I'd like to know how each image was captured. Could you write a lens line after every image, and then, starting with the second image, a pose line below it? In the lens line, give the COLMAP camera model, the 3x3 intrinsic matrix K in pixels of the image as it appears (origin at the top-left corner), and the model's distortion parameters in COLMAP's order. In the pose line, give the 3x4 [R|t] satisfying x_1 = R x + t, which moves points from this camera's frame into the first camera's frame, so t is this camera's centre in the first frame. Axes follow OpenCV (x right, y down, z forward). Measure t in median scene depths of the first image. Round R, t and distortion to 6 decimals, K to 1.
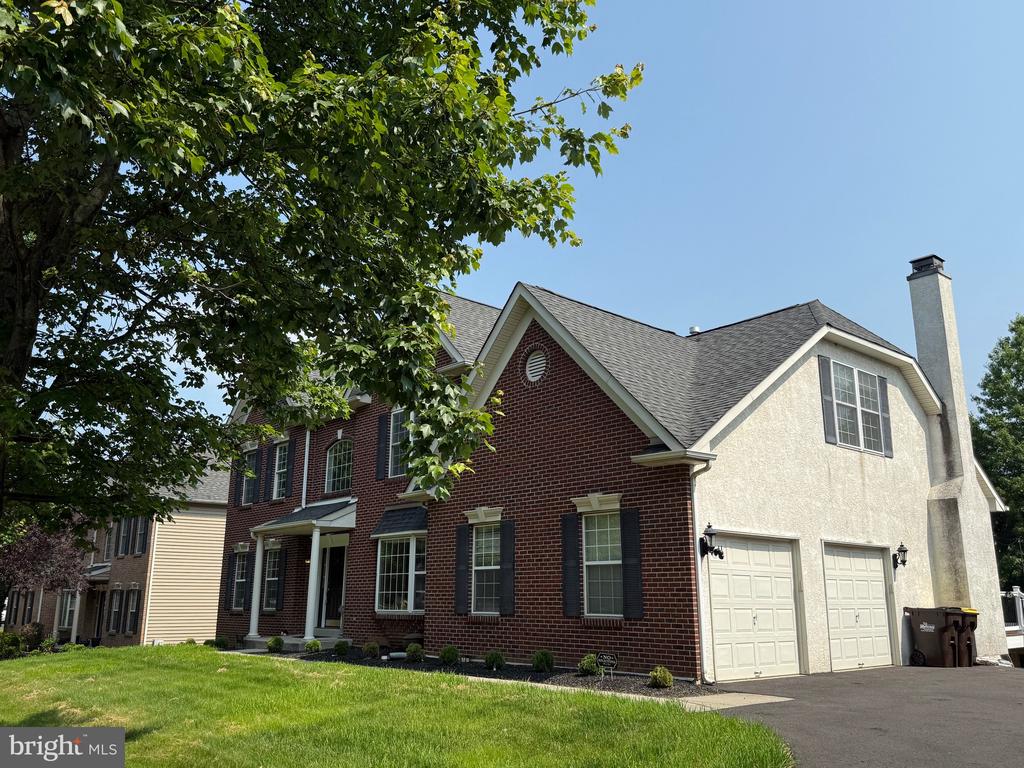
lens RADIAL K [[843.7, 0, 518.7], [0, 843.7, 387.4], [0, 0, 1]] dist [0.078135, -0.099729]
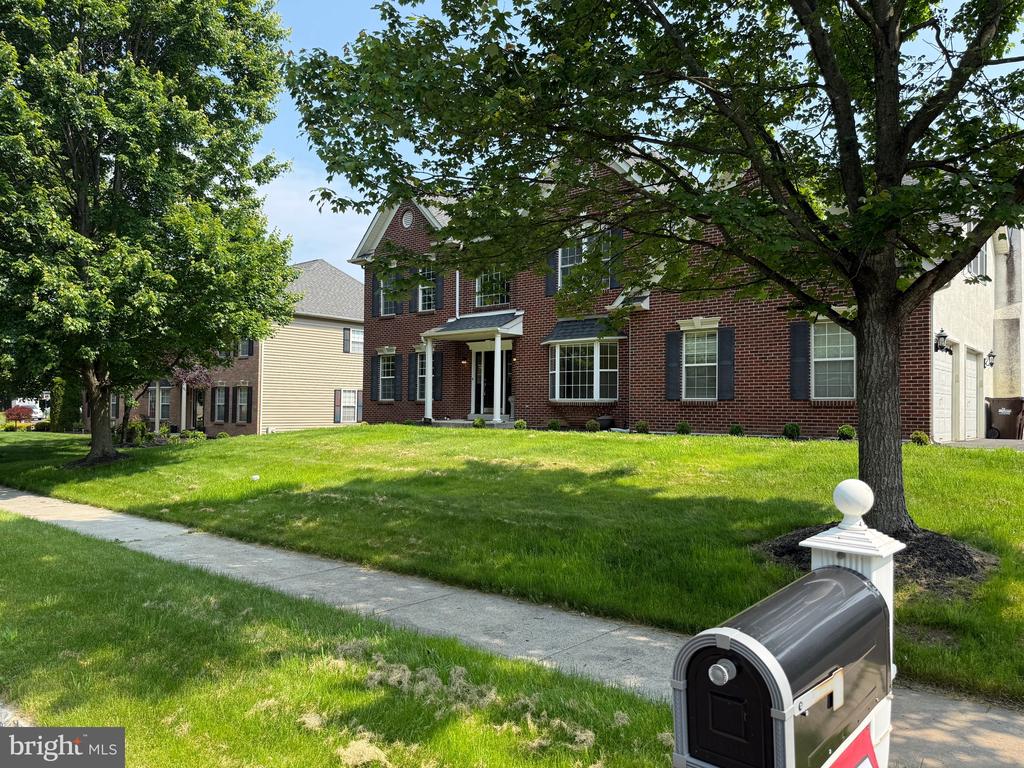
lens RADIAL K [[718.3, 0, 509.9], [0, 718.3, 382.6], [0, 0, 1]] dist [0.054012, -0.075023]
pose [[0.992699, 0.012165, 0.120007, -0.430433], [-0.036733, 0.978133, 0.204709, 0.028010], [-0.114893, -0.207622, 0.971438, -0.018829]]
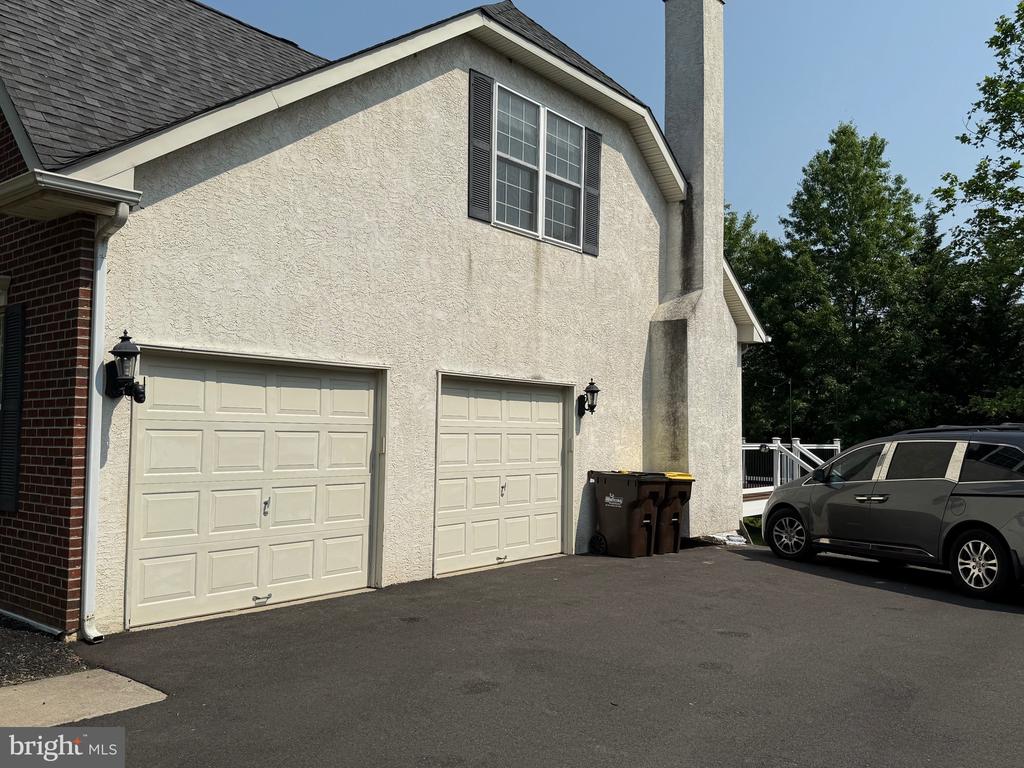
lens RADIAL K [[843.7, 0, 503.4], [0, 843.7, 379.8], [0, 0, 1]] dist [0.078135, -0.099729]
pose [[0.989703, 0.020990, 0.141586, 0.284475], [-0.046170, 0.983130, 0.176984, 0.066866], [-0.135482, -0.181698, 0.973977, 0.358686]]
